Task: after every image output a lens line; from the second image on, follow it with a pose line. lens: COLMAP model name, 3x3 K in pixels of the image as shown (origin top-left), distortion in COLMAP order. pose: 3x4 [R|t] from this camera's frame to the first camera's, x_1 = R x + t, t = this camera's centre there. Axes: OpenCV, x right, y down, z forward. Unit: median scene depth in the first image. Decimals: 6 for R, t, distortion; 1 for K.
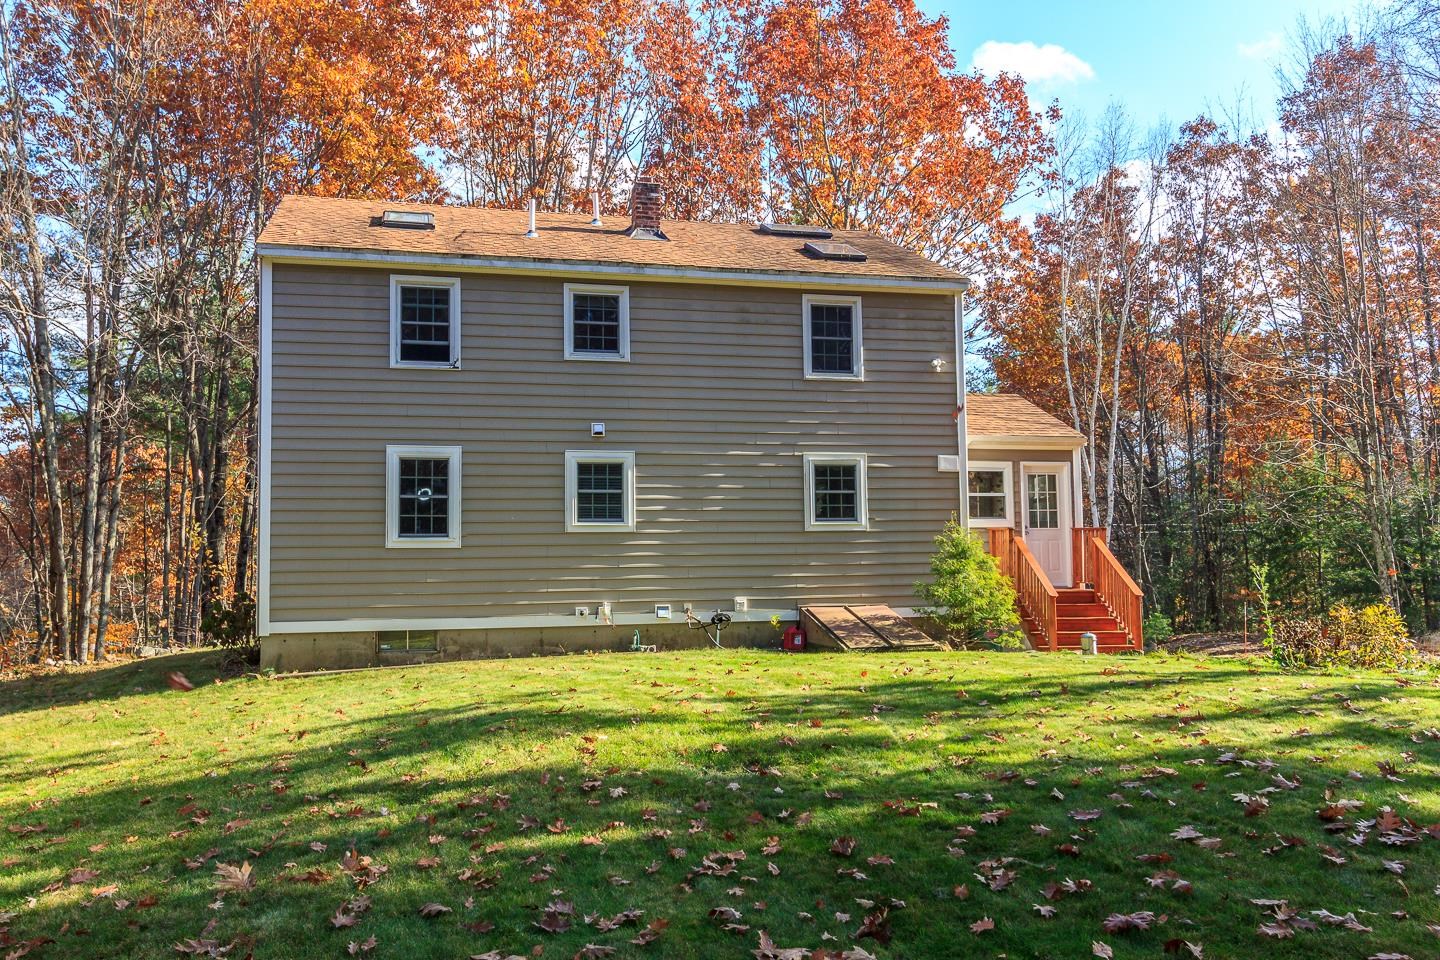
lens RADIAL K [[1232.8, 0, 727.1], [0, 1232.8, 479.5], [0, 0, 1]] dist [-0.005046, -0.006943]
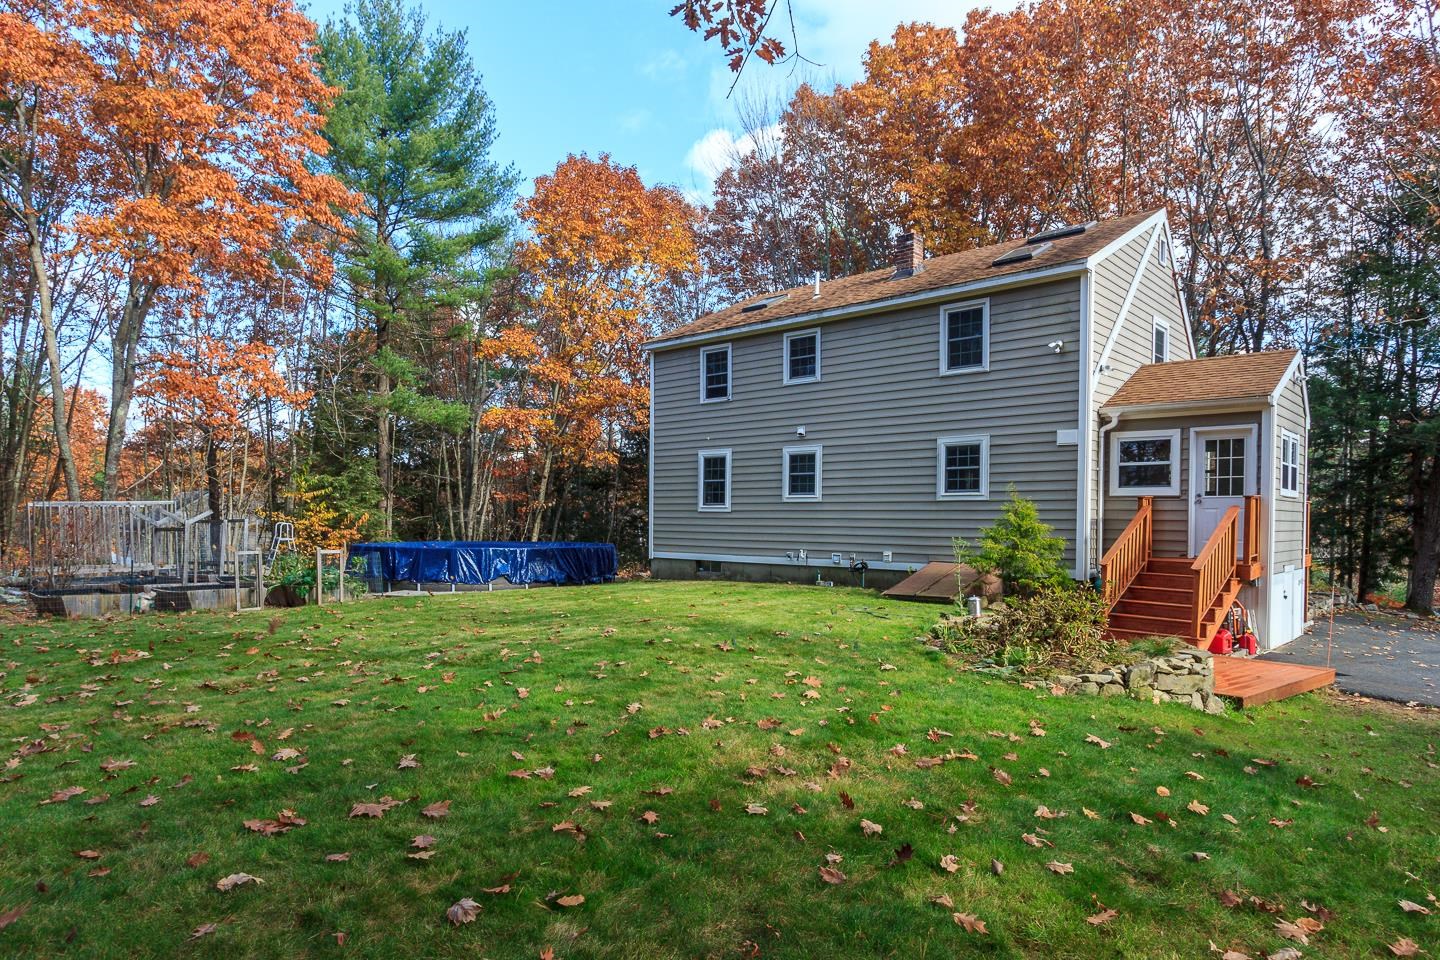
lens RADIAL K [[858.1, 0, 727.5], [0, 858.1, 515.2], [0, 0, 1]] dist [0.005120, 0.000412]
pose [[0.548438, 0.014582, -0.836064, 0.683372], [0.045305, 0.997861, 0.047123, 0.006576], [0.834963, -0.063722, 0.546604, 0.362919]]
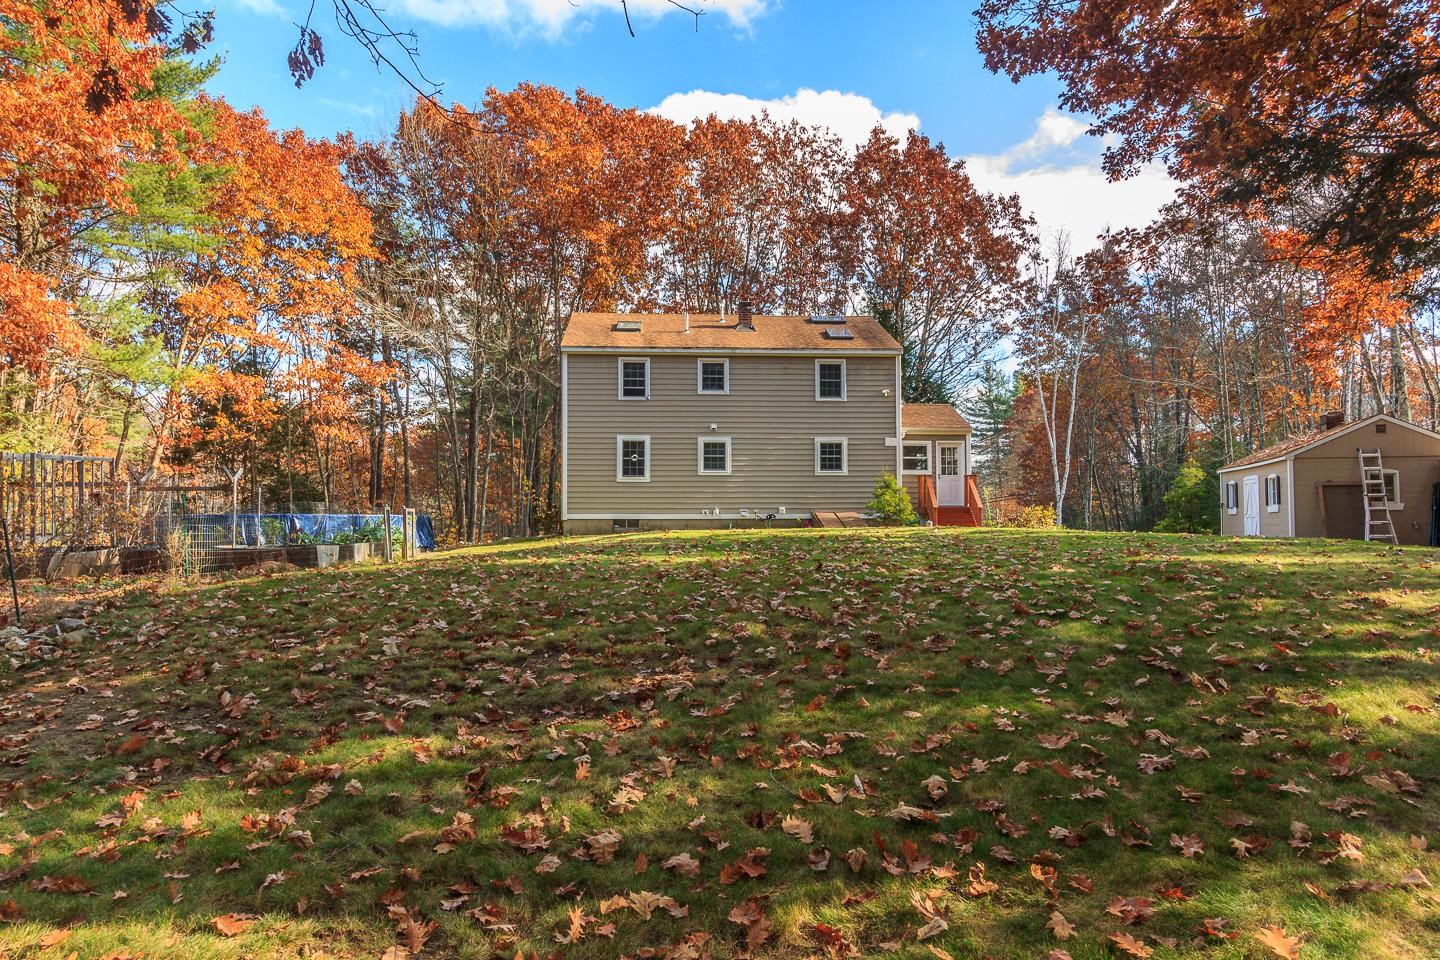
lens RADIAL K [[933.9, 0, 712.5], [0, 933.9, 482.3], [0, 0, 1]] dist [0.001359, 0.006024]
pose [[0.979751, 0.004997, -0.200157, 0.212154], [0.001893, 0.999413, 0.034219, -0.000163], [0.200210, -0.033905, 0.979166, -0.567611]]
